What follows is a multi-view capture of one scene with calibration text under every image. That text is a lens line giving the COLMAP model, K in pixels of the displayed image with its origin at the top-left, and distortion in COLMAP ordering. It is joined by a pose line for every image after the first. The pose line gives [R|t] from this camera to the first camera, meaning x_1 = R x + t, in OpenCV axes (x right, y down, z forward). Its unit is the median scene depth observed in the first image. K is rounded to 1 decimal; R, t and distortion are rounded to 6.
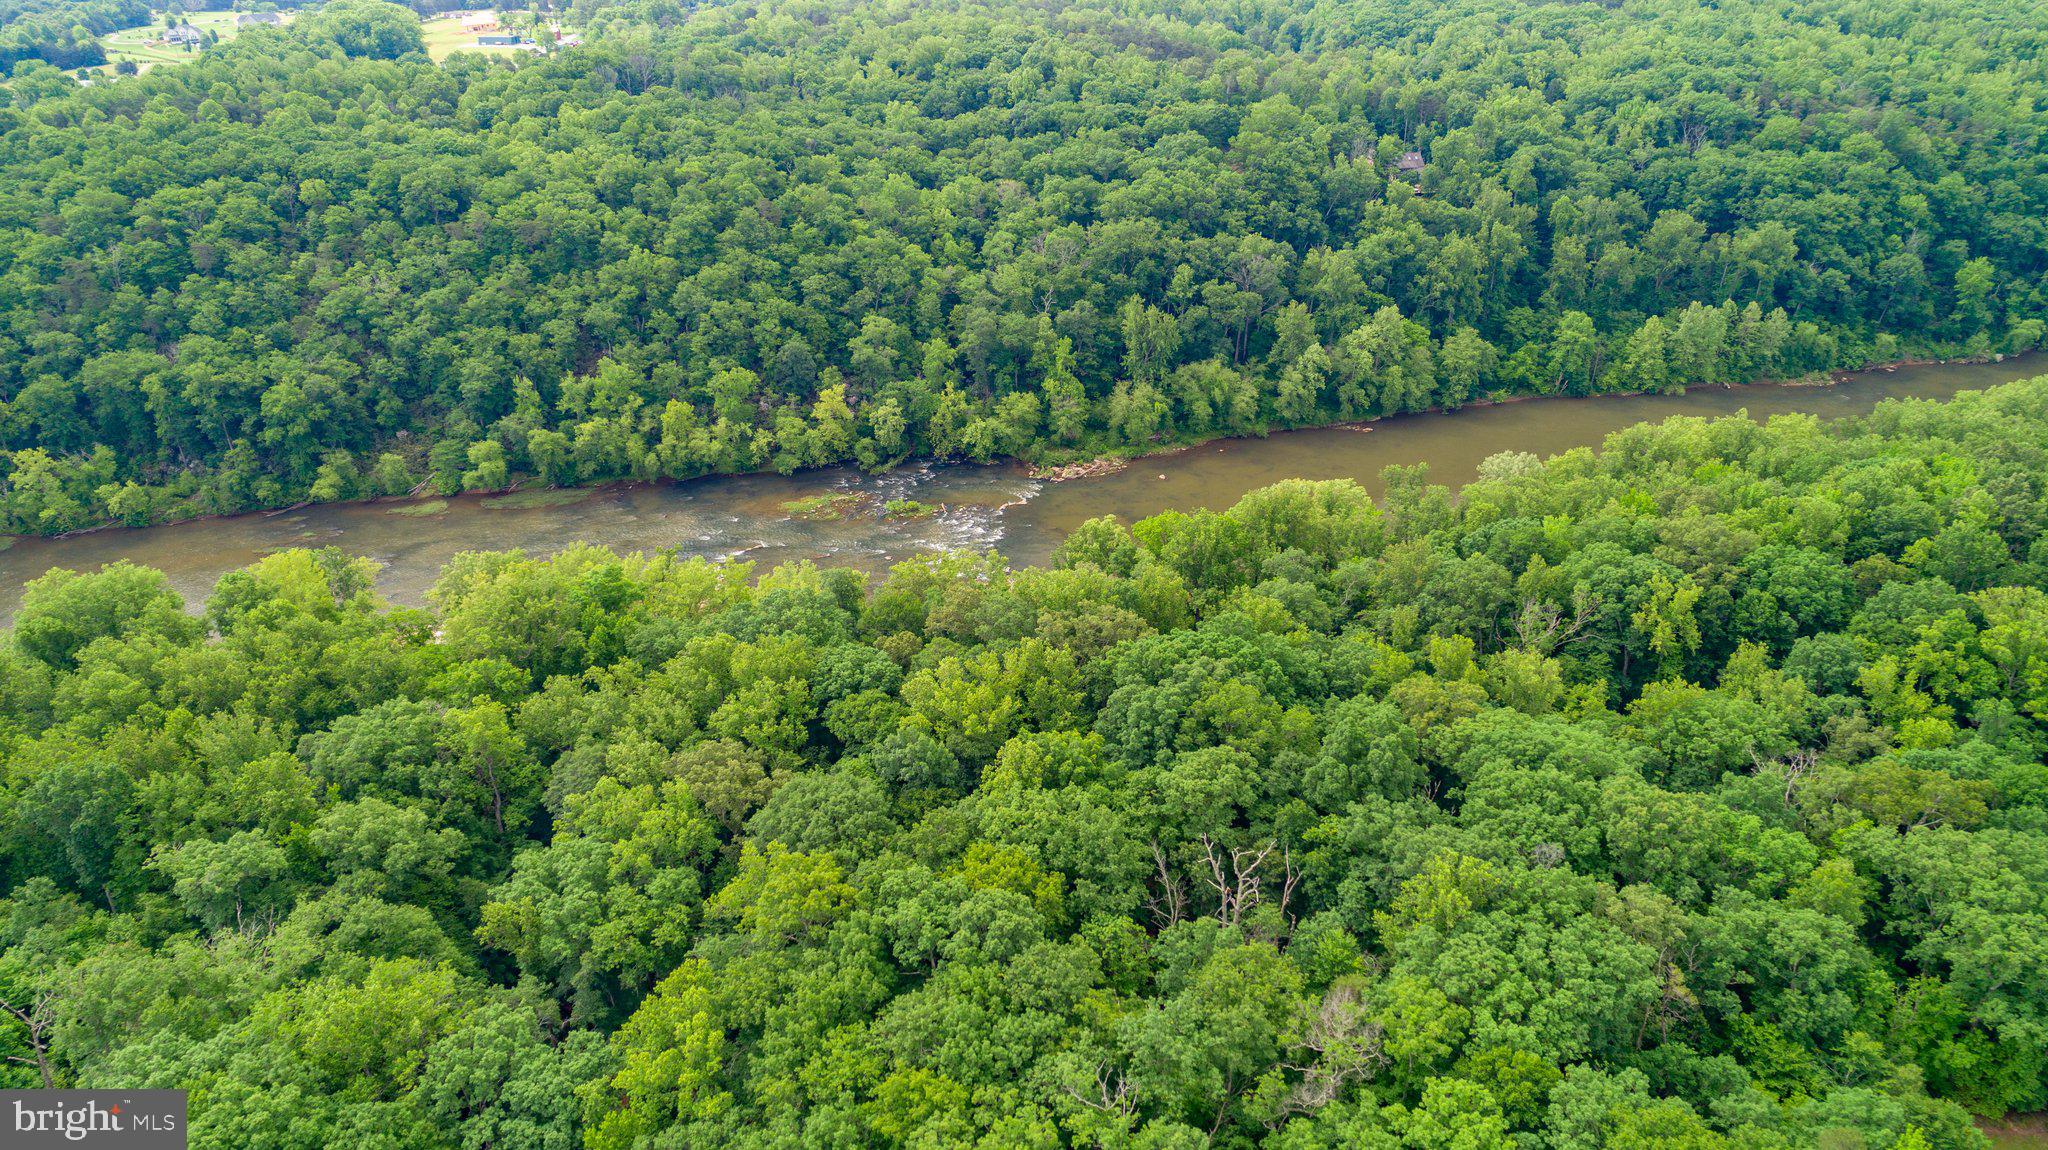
lens RADIAL K [[1378.7, 0, 1024.0], [0, 1378.7, 575.0], [0, 0, 1]] dist [-0.012004, 0.008134]
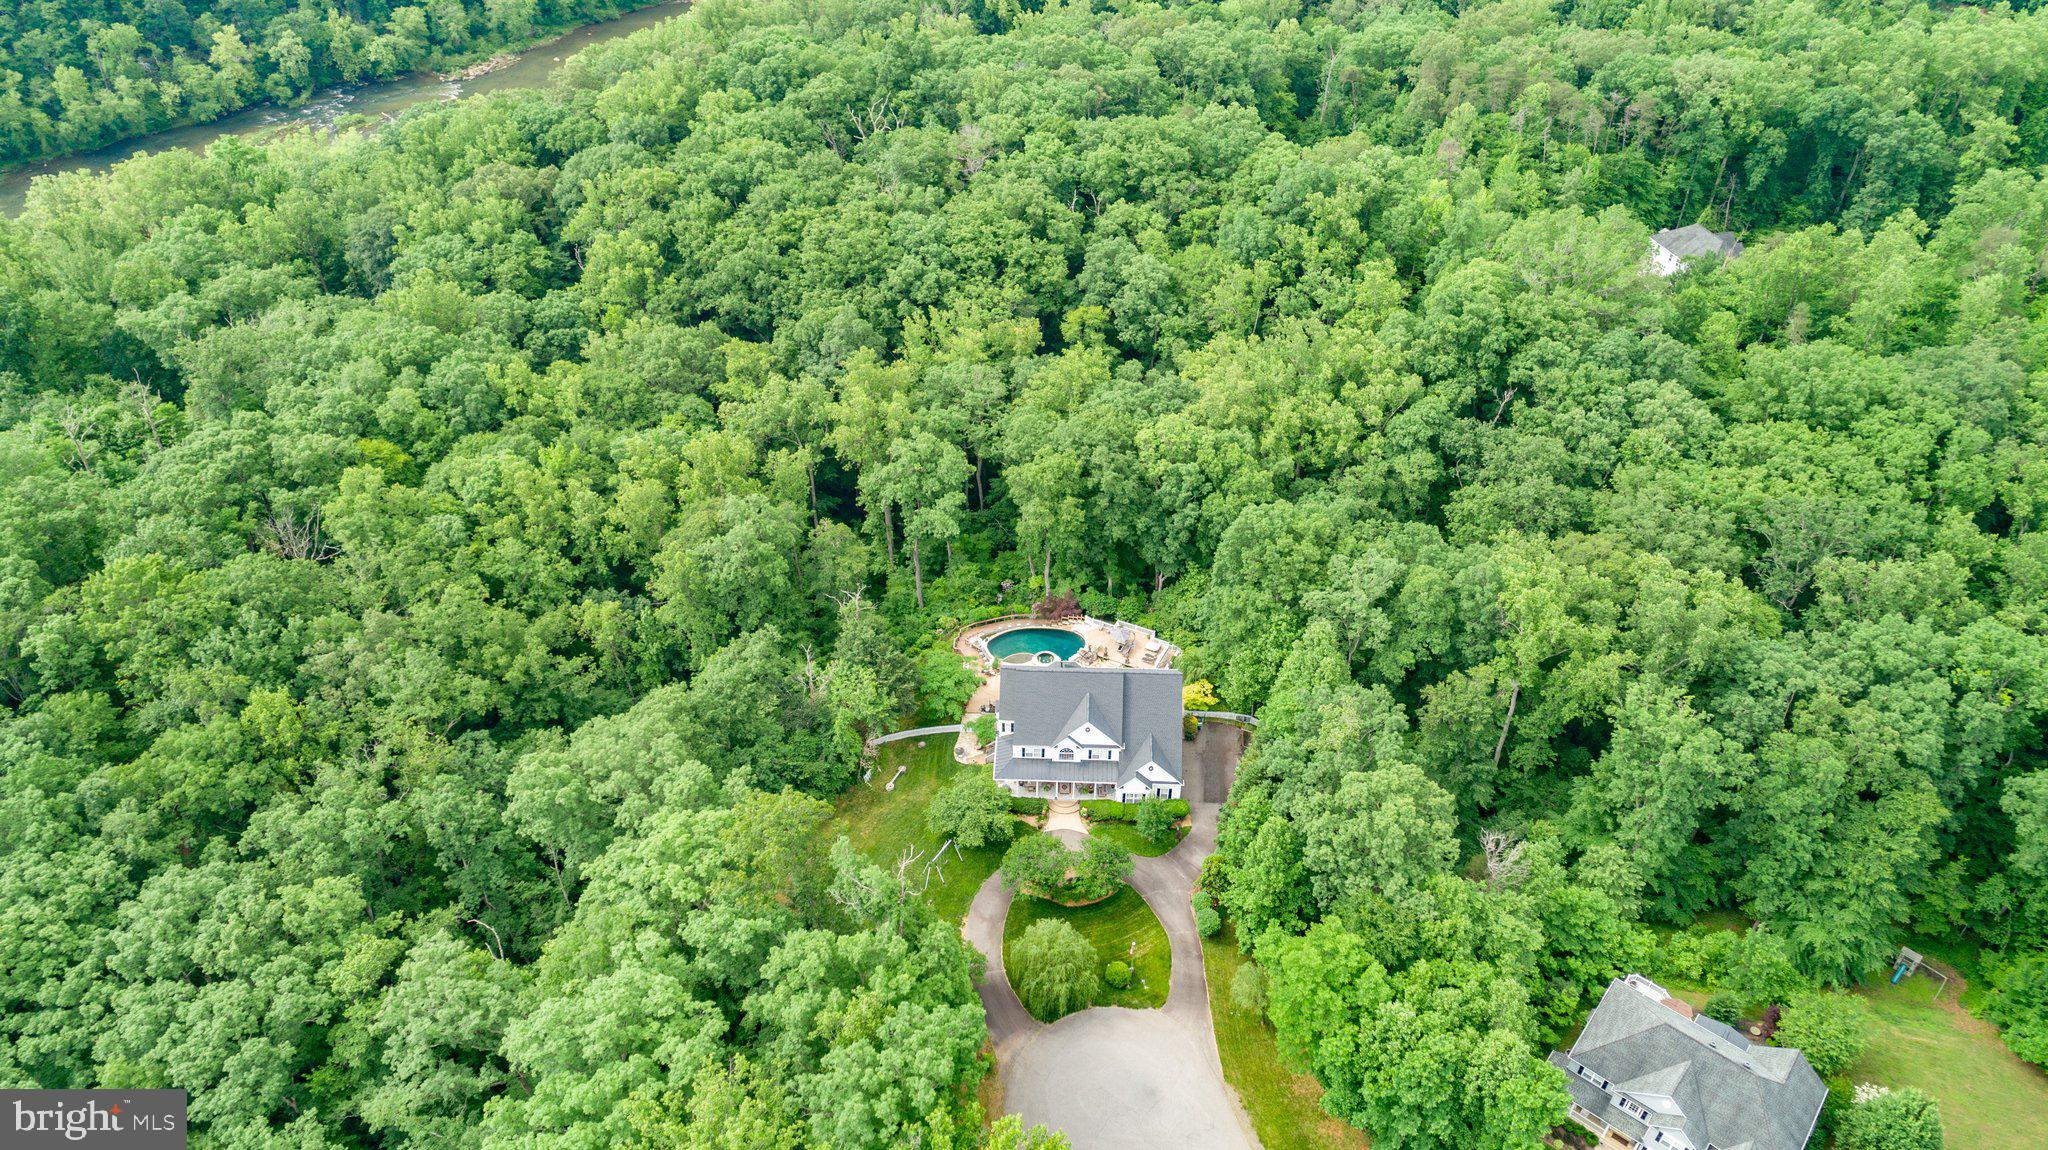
lens RADIAL K [[1378.7, 0, 1024.0], [0, 1378.7, 575.0], [0, 0, 1]] dist [-0.012004, 0.008134]
pose [[0.814297, -0.350058, 0.463012, -0.256041], [0.253476, 0.932055, 0.258888, 0.128314], [-0.522179, -0.093449, 0.847701, -0.233672]]
